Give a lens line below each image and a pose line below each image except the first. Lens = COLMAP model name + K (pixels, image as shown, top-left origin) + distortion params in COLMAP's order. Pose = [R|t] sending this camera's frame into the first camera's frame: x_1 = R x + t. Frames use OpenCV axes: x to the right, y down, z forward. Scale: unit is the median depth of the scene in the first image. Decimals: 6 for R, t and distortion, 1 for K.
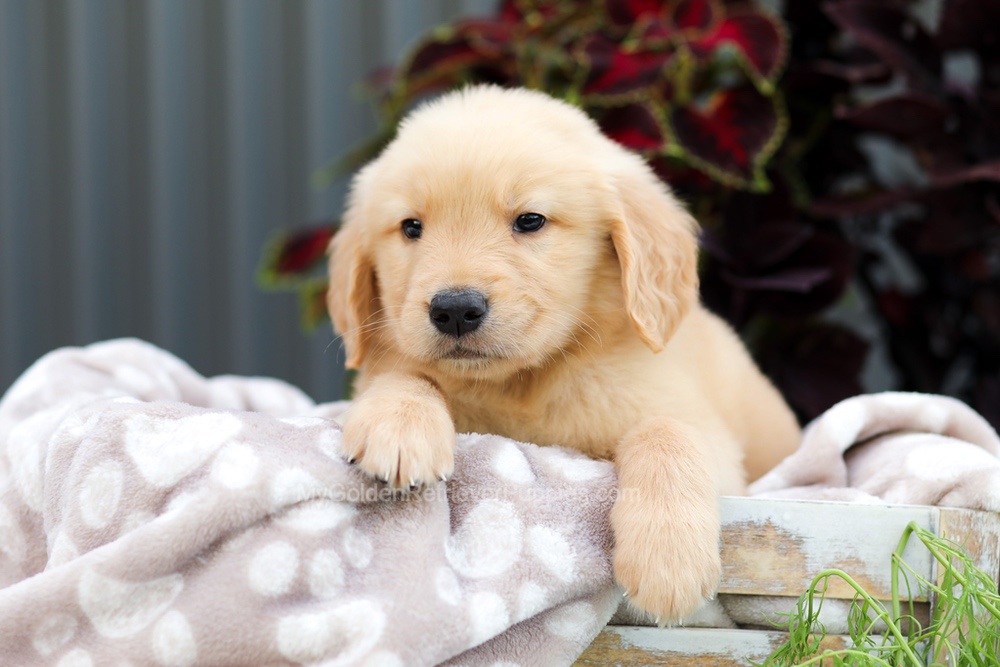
lens RADIAL K [[3030.2, 0, 500.0], [0, 3030.2, 333.5], [0, 0, 1]] dist [0.004279, 0.206915]
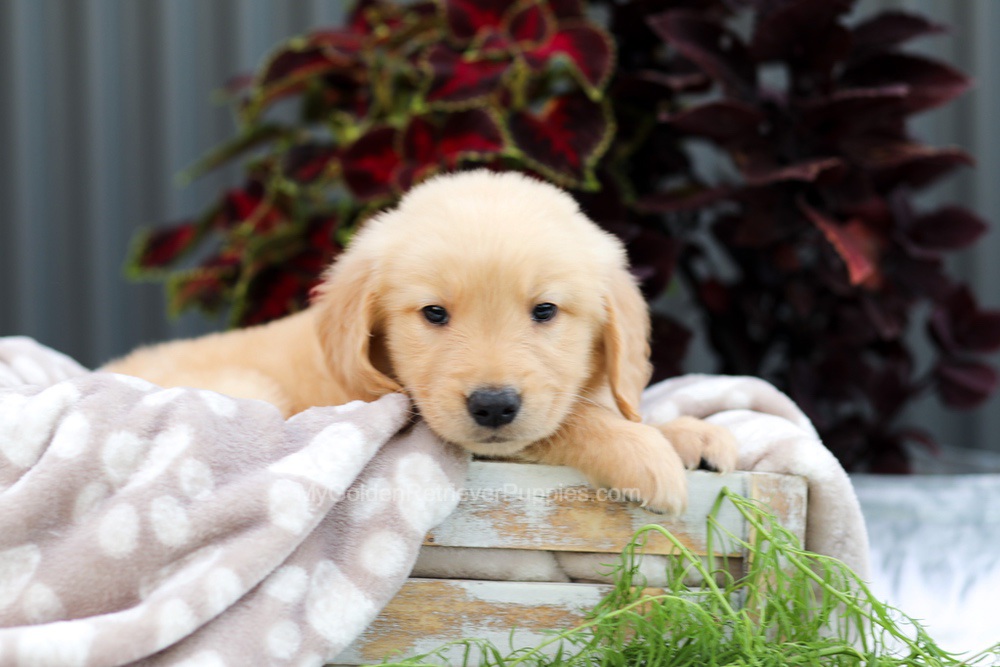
lens RADIAL K [[3015.6, 0, 500.0], [0, 3015.6, 333.5], [0, 0, 1]] dist [0.008346, -0.441242]
pose [[0.998523, -0.003941, 0.054180, -0.007104], [0.004028, 0.999991, -0.001488, 0.007950], [-0.054174, 0.001704, 0.998530, -0.102783]]
